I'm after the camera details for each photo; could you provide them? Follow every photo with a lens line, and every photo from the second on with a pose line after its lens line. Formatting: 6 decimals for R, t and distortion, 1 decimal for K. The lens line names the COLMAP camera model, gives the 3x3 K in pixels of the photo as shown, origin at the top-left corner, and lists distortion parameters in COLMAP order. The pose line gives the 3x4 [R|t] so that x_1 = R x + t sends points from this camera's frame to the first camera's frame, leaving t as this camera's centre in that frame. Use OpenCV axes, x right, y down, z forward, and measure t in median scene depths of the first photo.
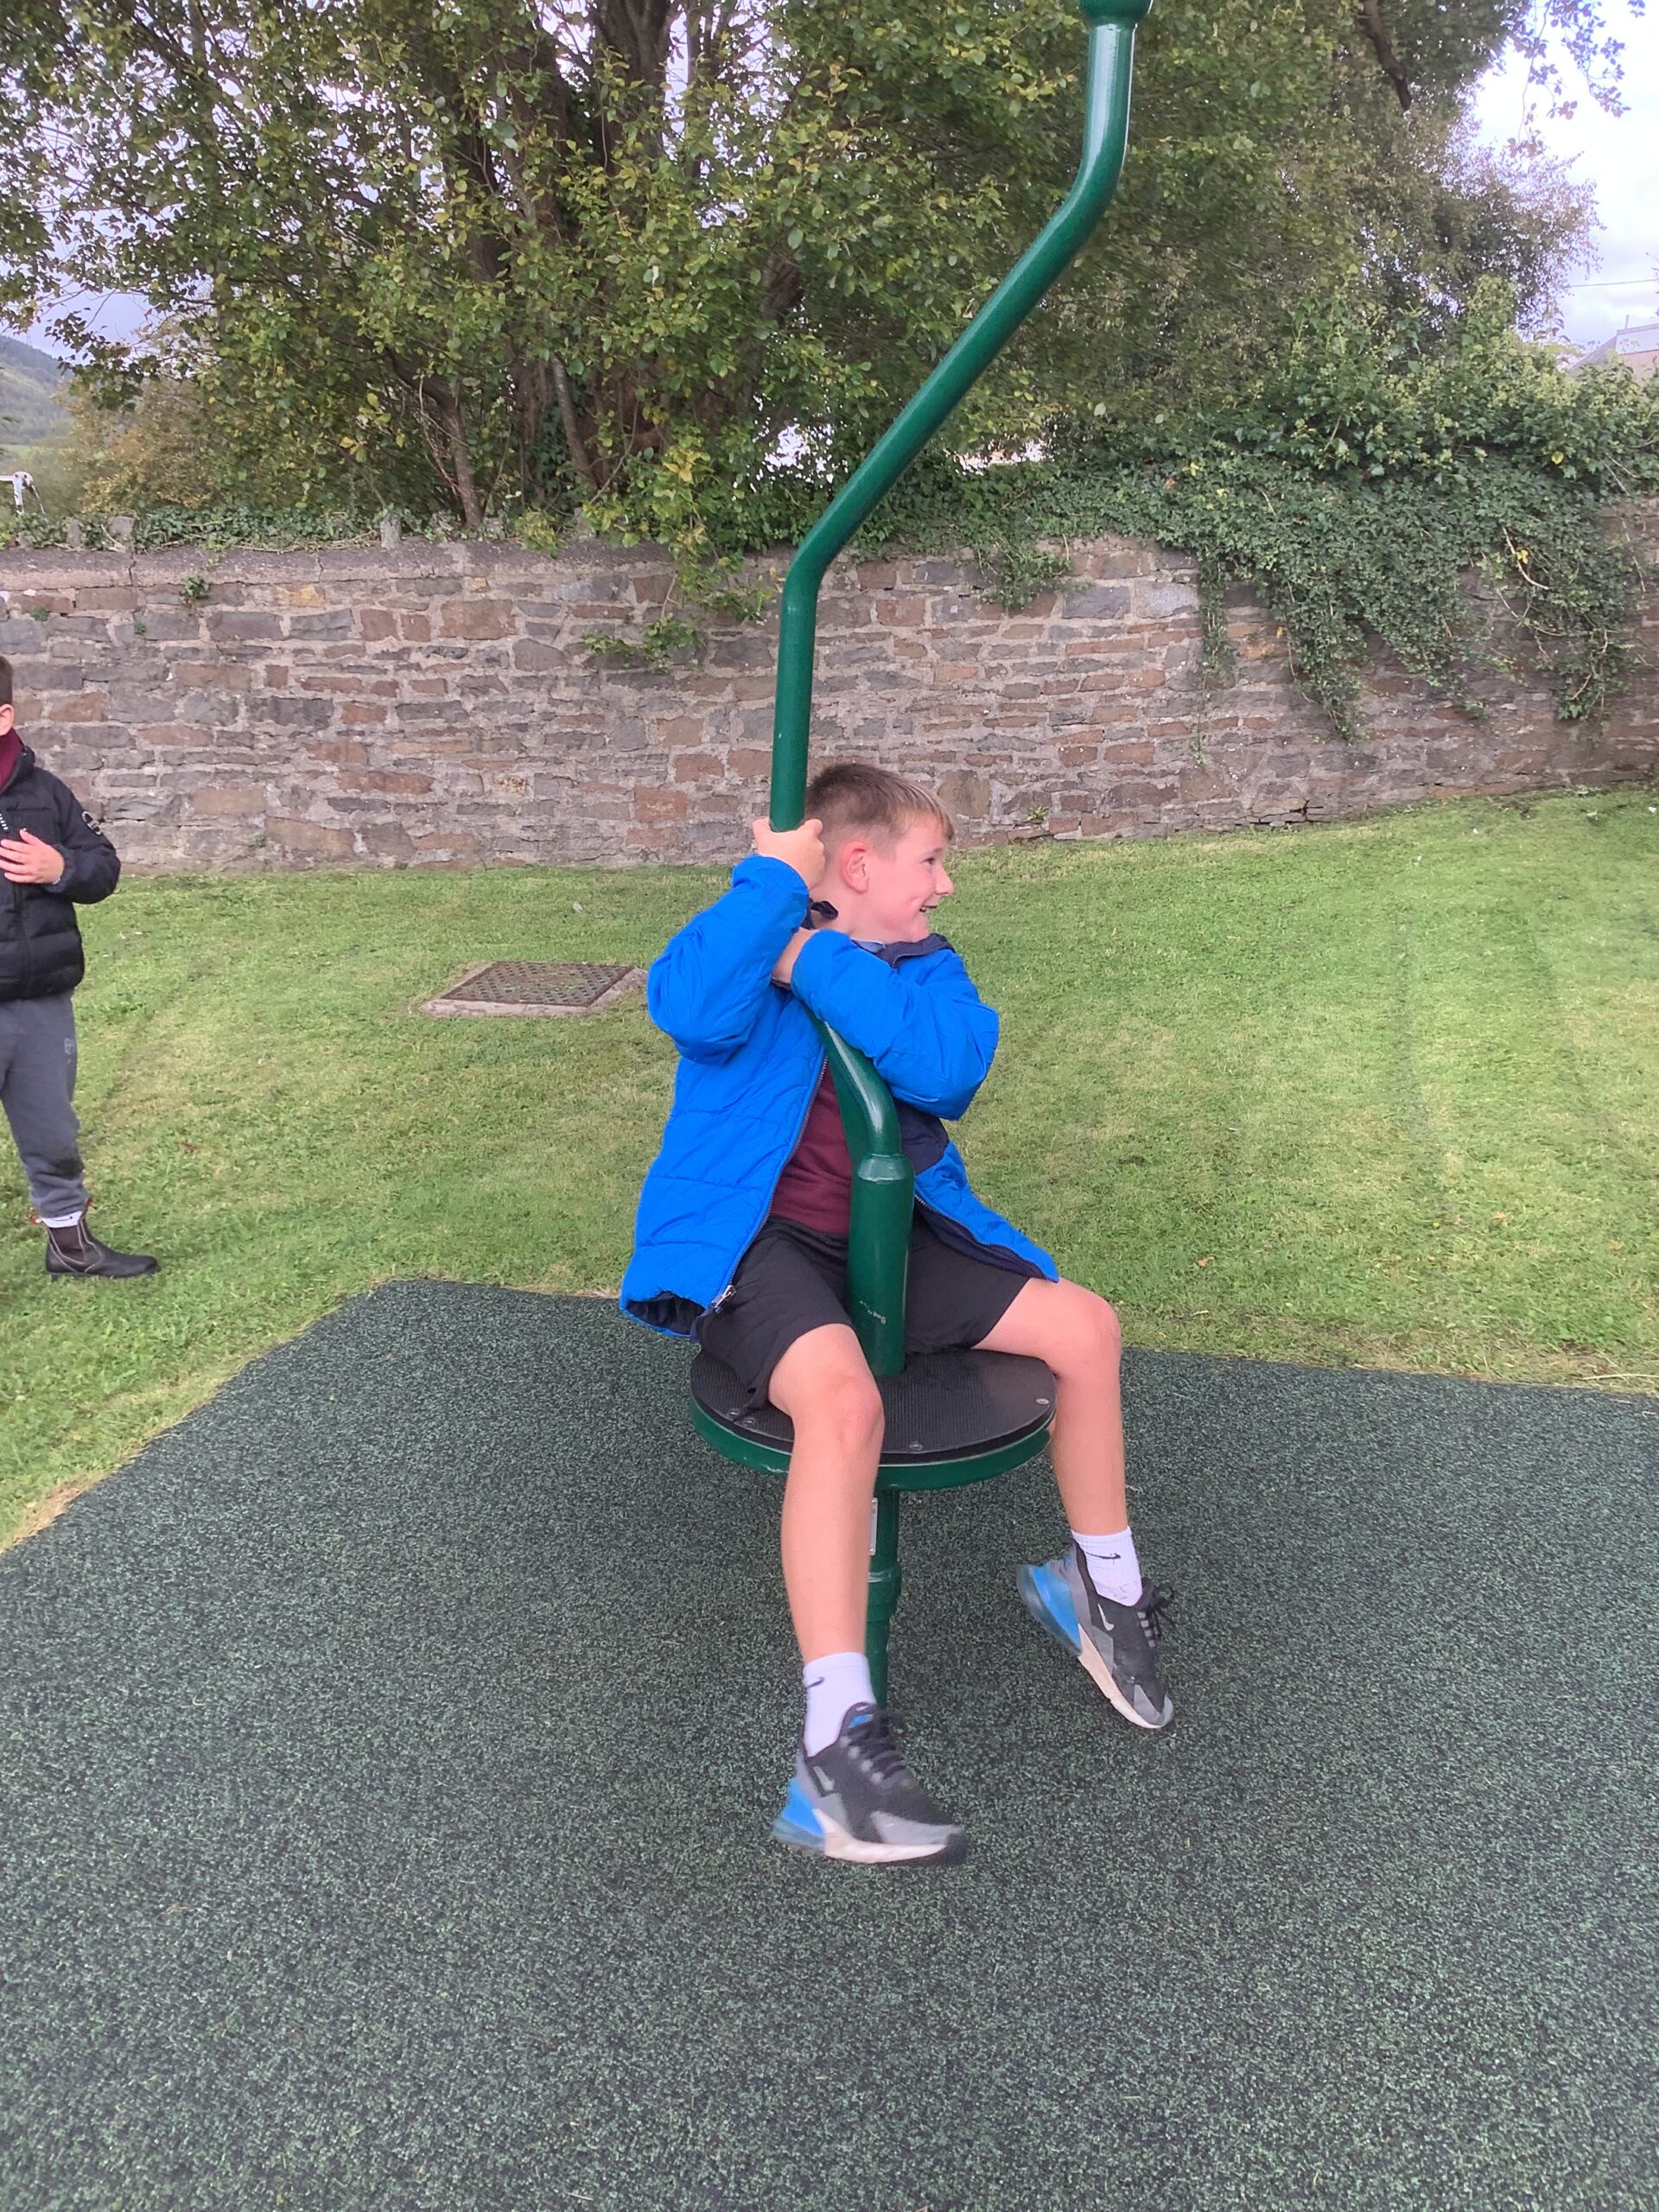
lens RADIAL K [[1992.4, 0, 830.1], [0, 1992.4, 1116.8], [0, 0, 1]] dist [0.097580, -0.144771]
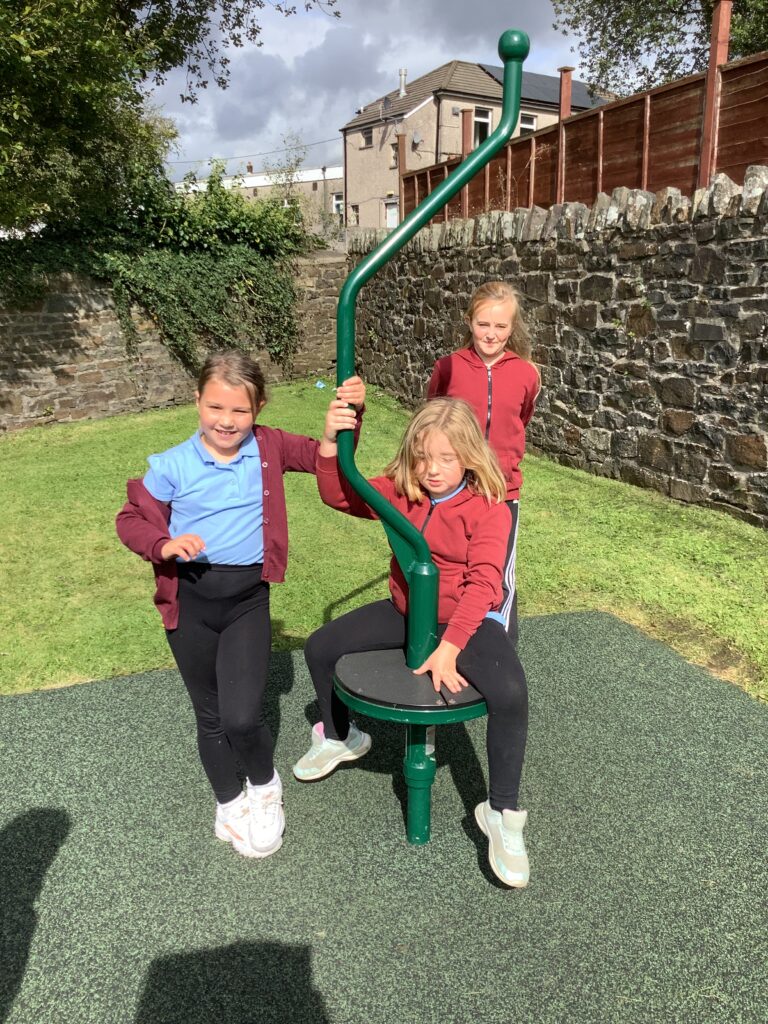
lens RADIAL K [[922.3, 0, 385.9], [0, 922.3, 522.5], [0, 0, 1]] dist [0.097580, -0.144771]
pose [[0.836131, -0.146335, 0.528650, -0.135877], [0.156035, 0.987395, 0.026530, -0.015153], [-0.525869, 0.060305, 0.848425, 0.047716]]
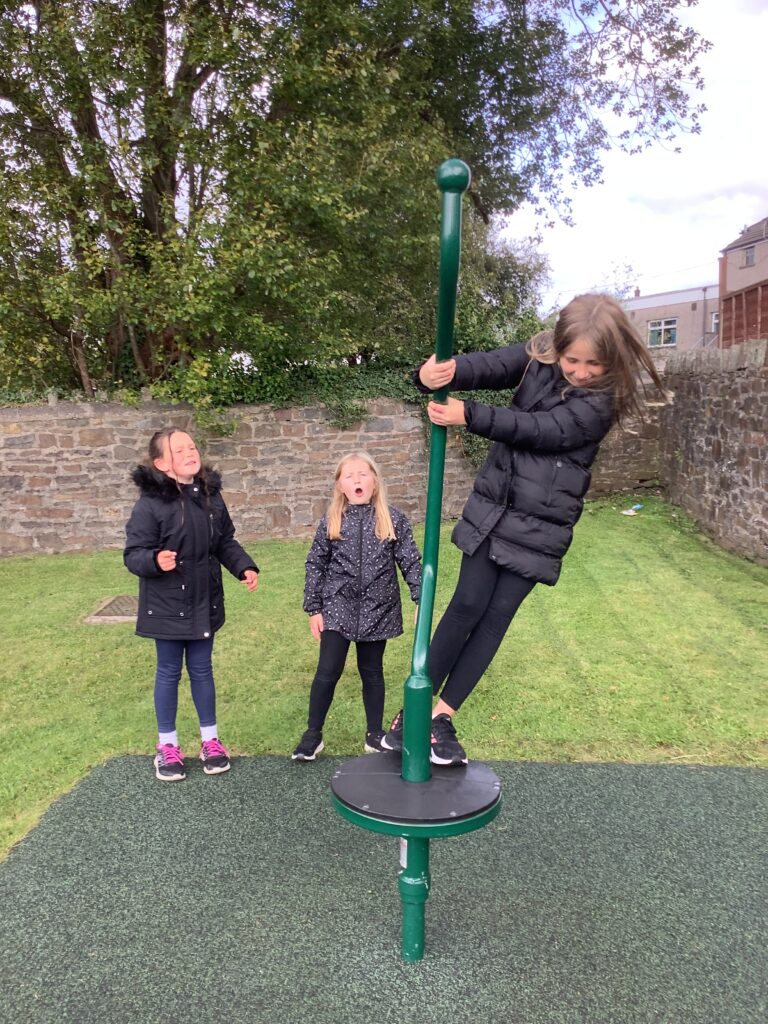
lens RADIAL K [[922.3, 0, 385.6], [0, 922.3, 517.1], [0, 0, 1]] dist [0.097580, -0.144771]
pose [[0.984066, -0.033707, 0.174580, -0.049618], [0.059298, 0.987870, -0.143514, -0.003101], [-0.167625, 0.151580, 0.974128, -0.005054]]
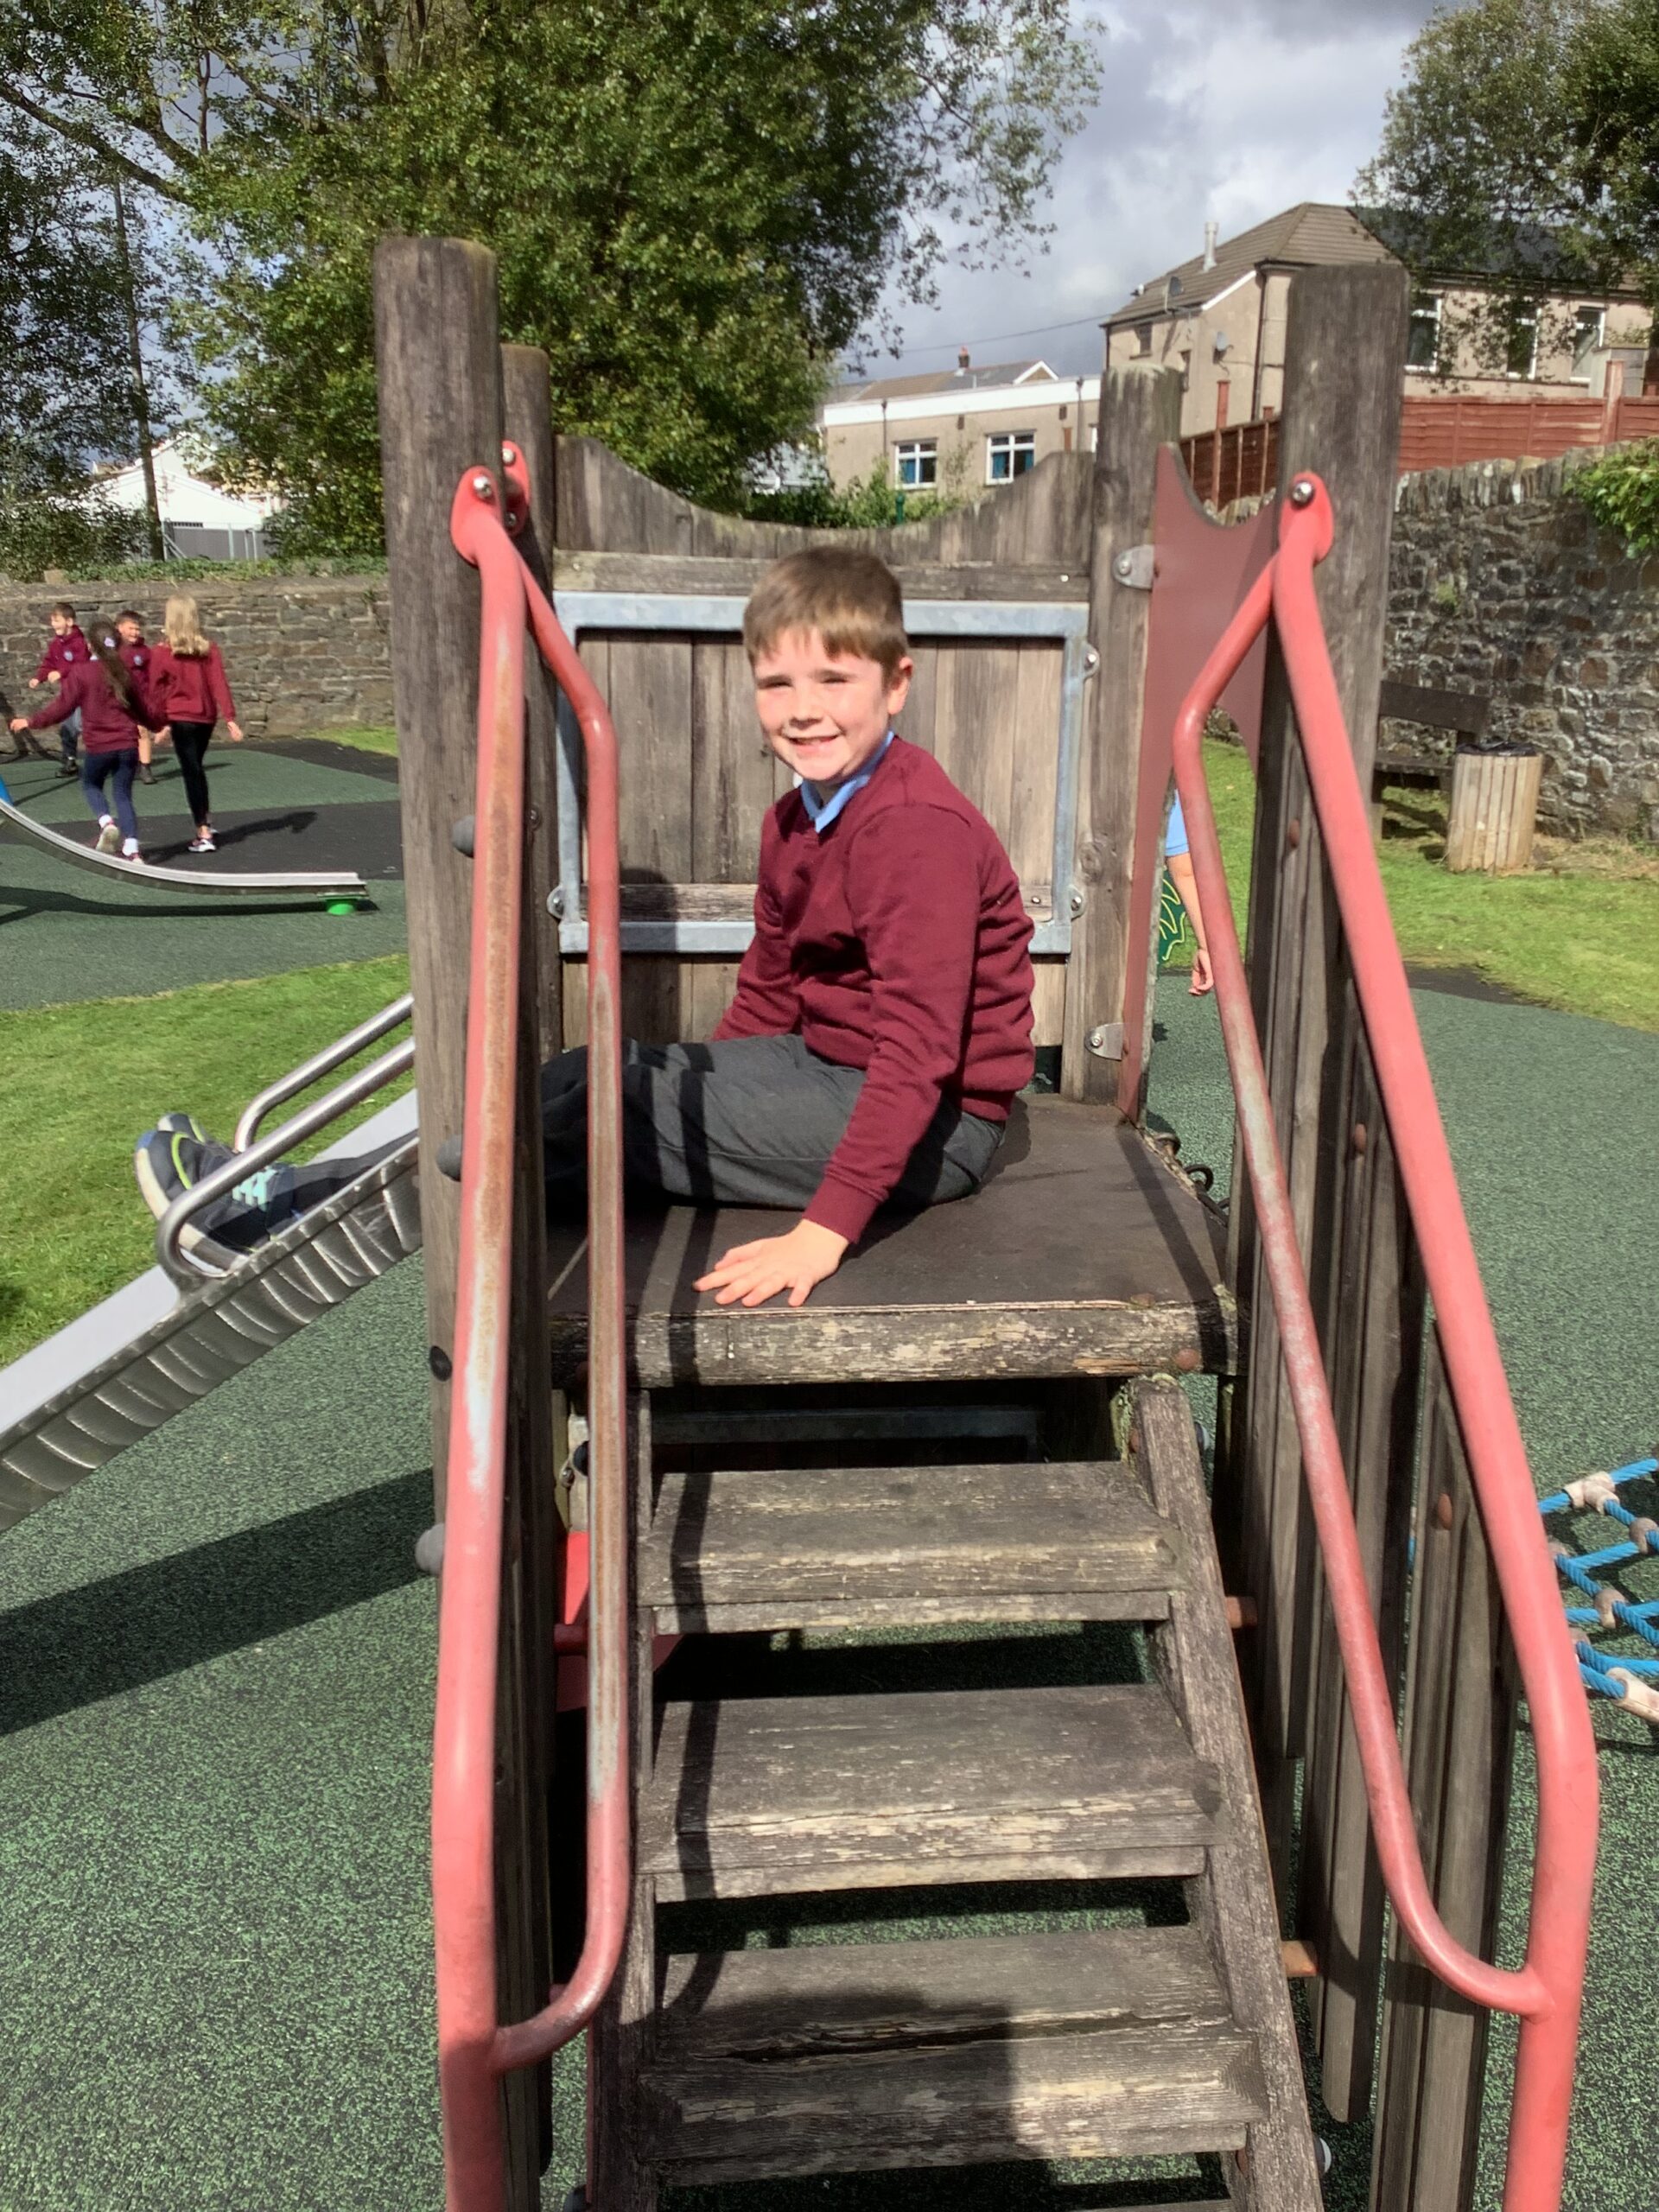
lens RADIAL K [[1992.4, 0, 851.2], [0, 1992.4, 1104.7], [0, 0, 1]] dist [0.097580, -0.144771]
pose [[0.925976, -0.100296, 0.364017, -0.676348], [0.106163, 0.994341, 0.003910, 0.339155], [-0.362350, 0.035025, 0.931384, -1.215544]]
